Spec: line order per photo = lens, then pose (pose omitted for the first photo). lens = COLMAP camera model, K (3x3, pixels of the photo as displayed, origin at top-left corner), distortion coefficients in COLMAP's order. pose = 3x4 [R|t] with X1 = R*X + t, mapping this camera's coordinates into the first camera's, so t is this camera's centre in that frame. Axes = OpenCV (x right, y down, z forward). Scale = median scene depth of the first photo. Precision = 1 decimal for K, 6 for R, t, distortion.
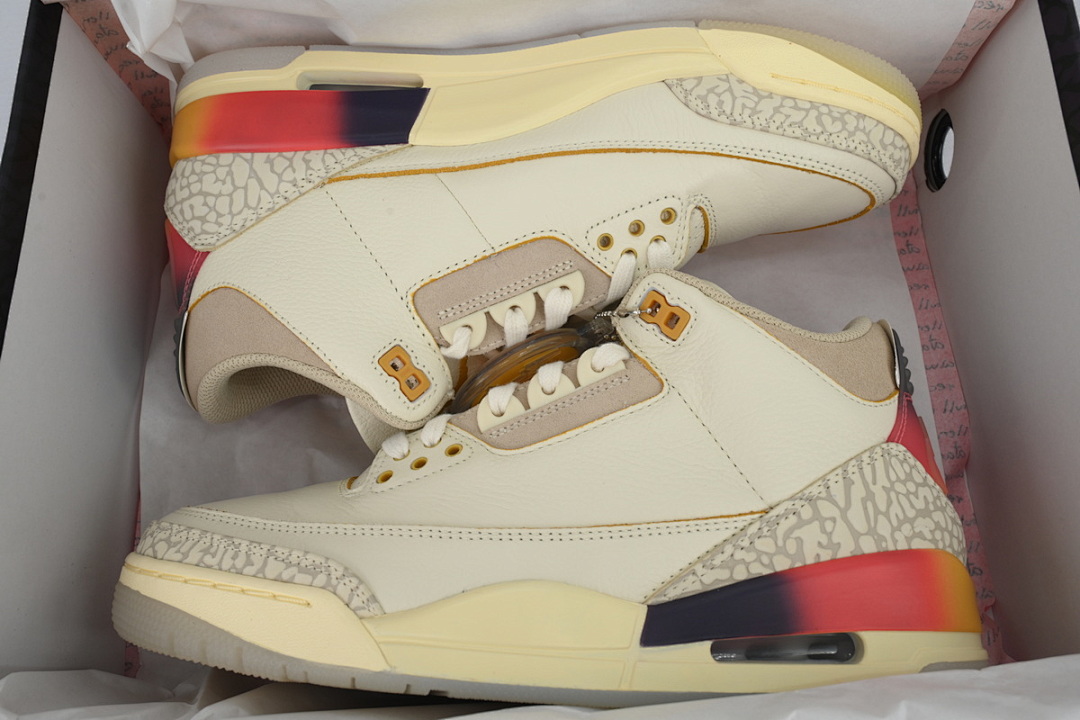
lens RADIAL K [[870.7, 0, 537.7], [0, 870.7, 360.0], [0, 0, 1]] dist [0.014044, -0.007147]
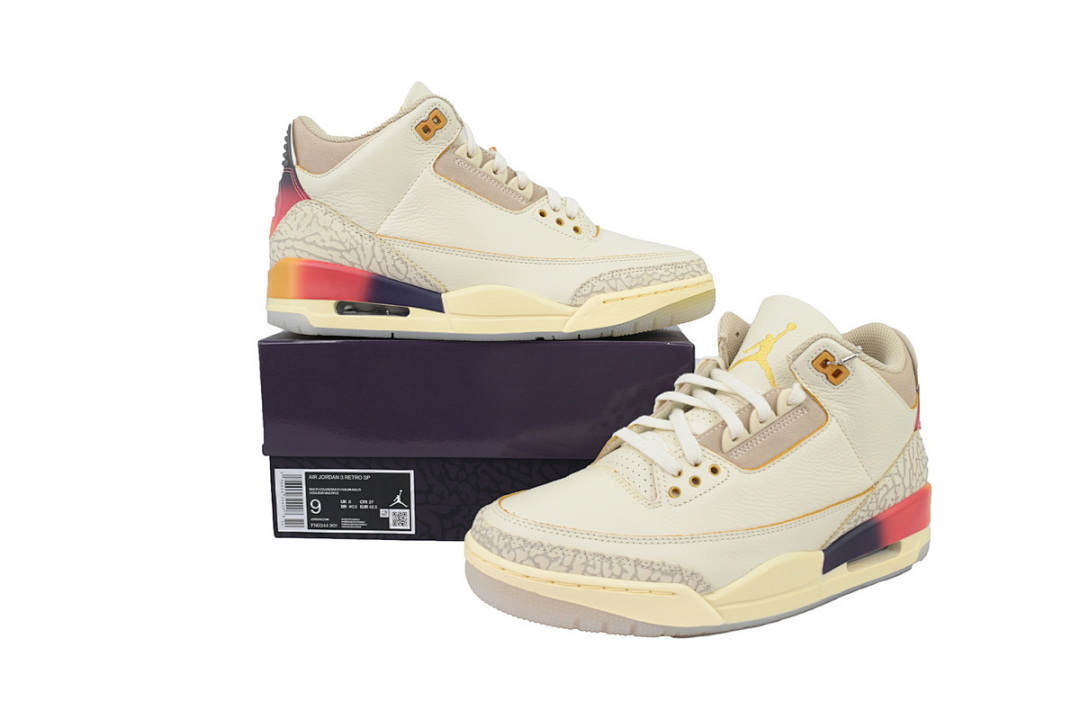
lens RADIAL K [[870.7, 0, 540.3], [0, 870.7, 359.4], [0, 0, 1]] dist [0.014044, -0.007147]
pose [[0.886937, -0.096176, 0.451766, -1.114366], [-0.123752, 0.892842, 0.433035, -0.741548], [-0.445003, -0.439982, 0.779992, 0.035343]]
